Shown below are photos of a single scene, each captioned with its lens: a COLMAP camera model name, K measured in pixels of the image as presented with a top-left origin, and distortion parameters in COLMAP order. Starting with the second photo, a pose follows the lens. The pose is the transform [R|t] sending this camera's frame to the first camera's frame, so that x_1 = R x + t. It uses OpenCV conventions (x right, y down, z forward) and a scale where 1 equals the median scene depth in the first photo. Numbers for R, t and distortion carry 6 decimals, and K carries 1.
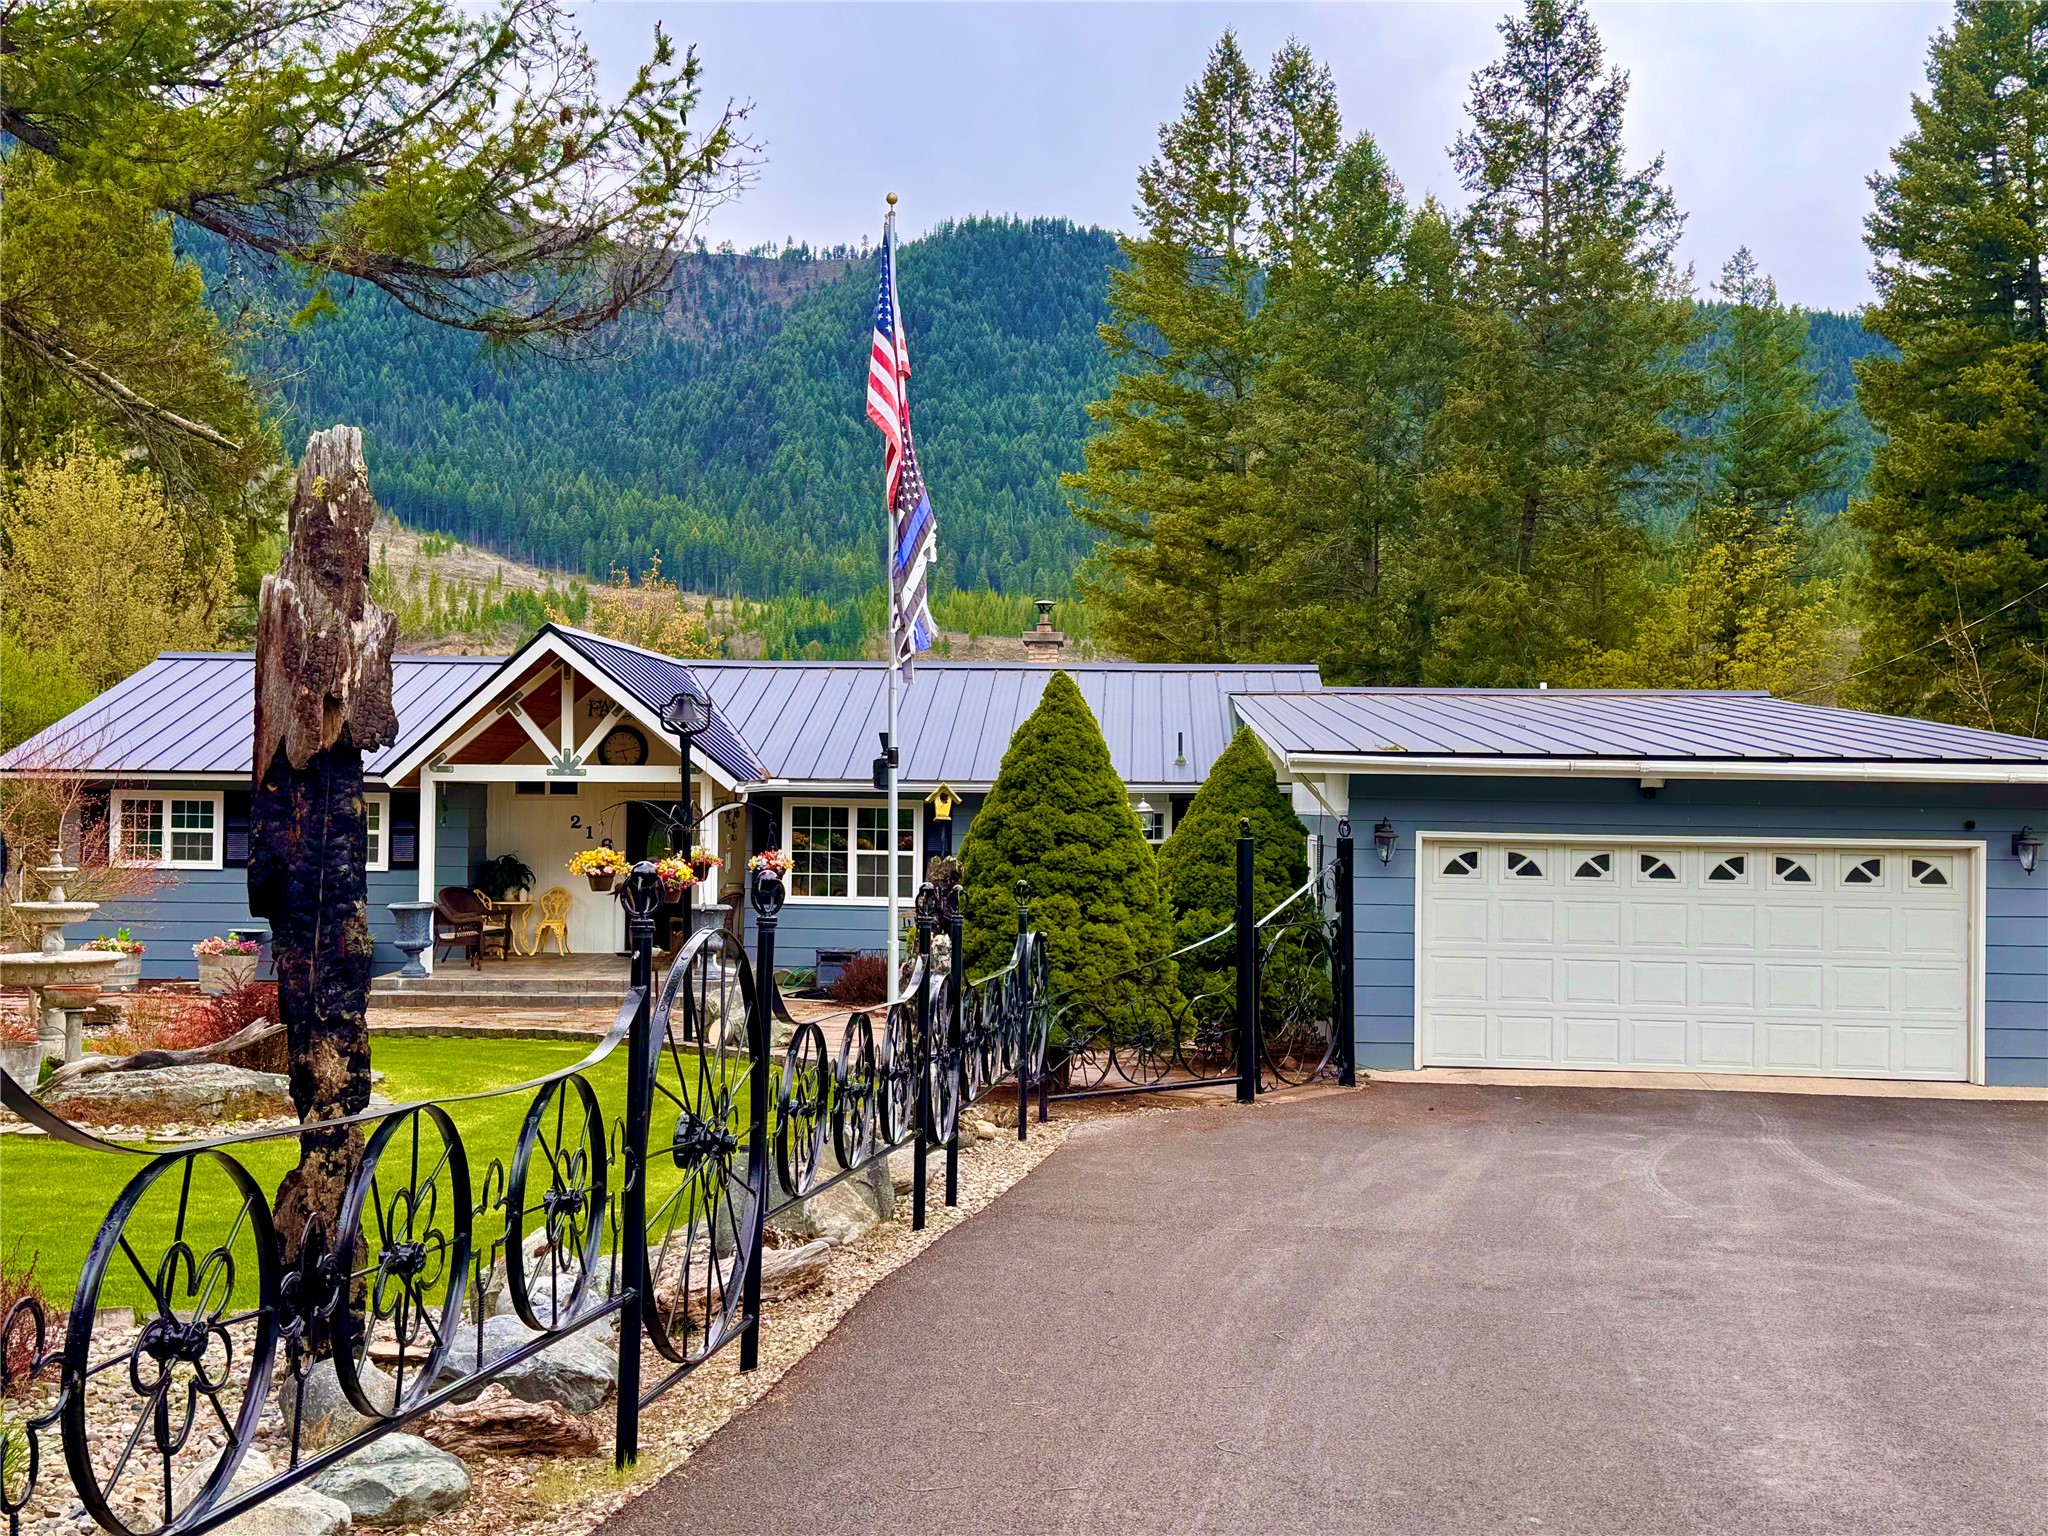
lens RADIAL K [[2328.1, 0, 1024.0], [0, 2328.1, 768.0], [0, 0, 1]] dist [0.206833, -0.408334]
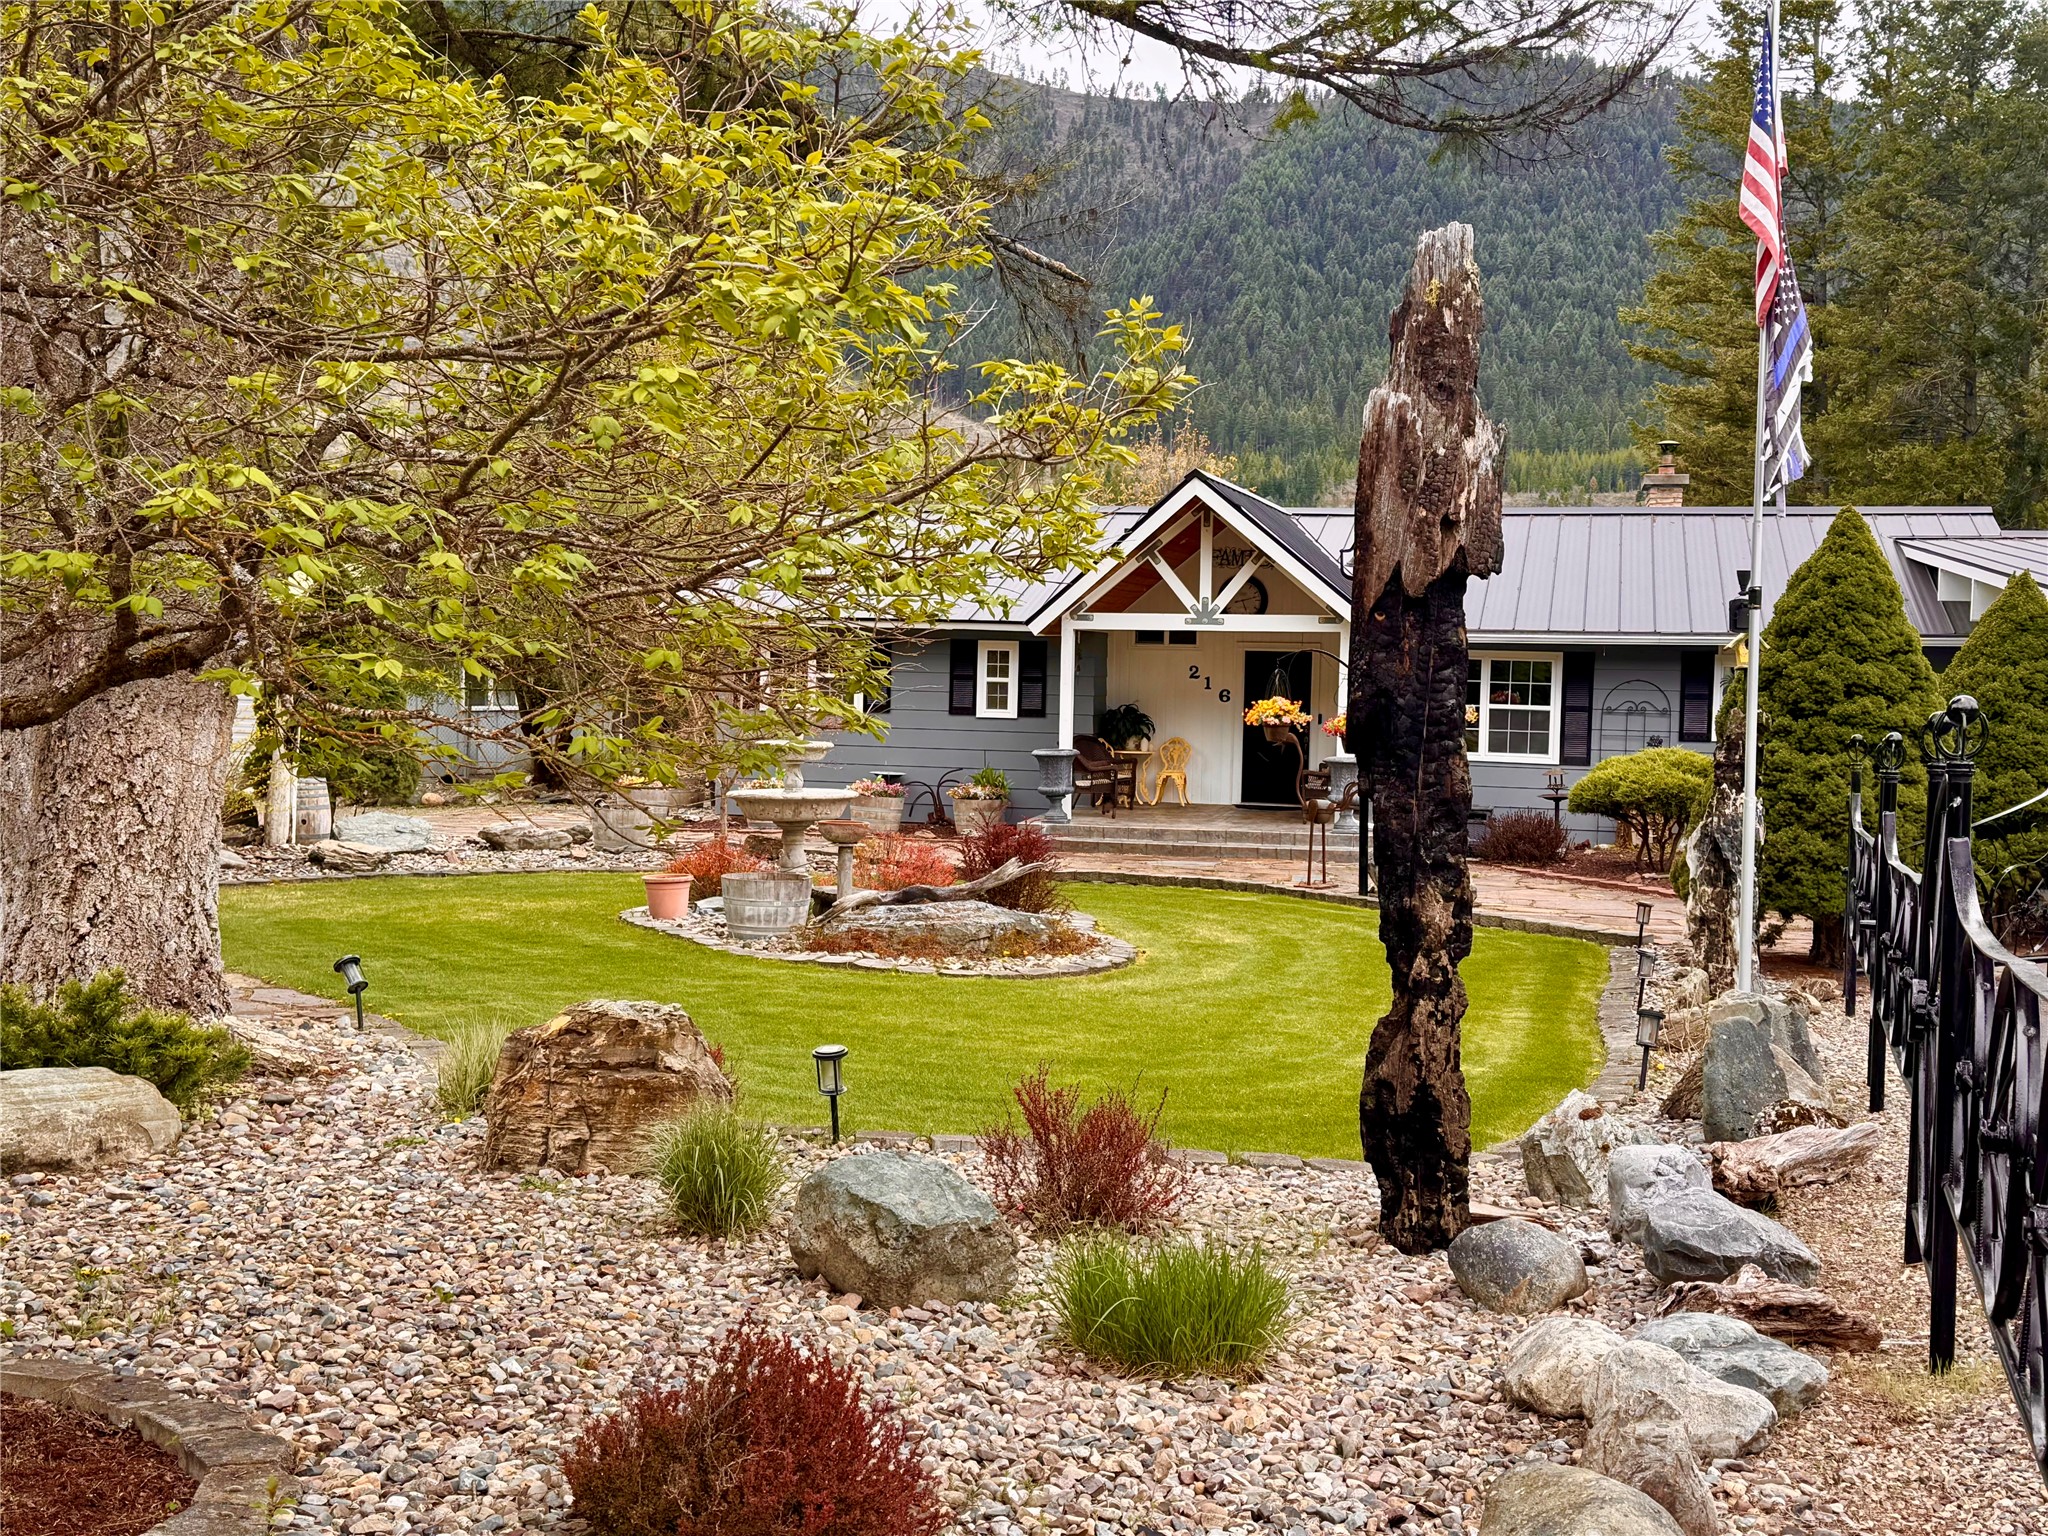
lens RADIAL K [[2328.1, 0, 1024.0], [0, 2328.1, 768.0], [0, 0, 1]] dist [0.206833, -0.408334]
pose [[0.982869, 0.018129, -0.183410, -0.099406], [-0.006971, 0.998095, 0.061296, 0.004326], [0.184172, -0.058968, 0.981124, 0.018246]]
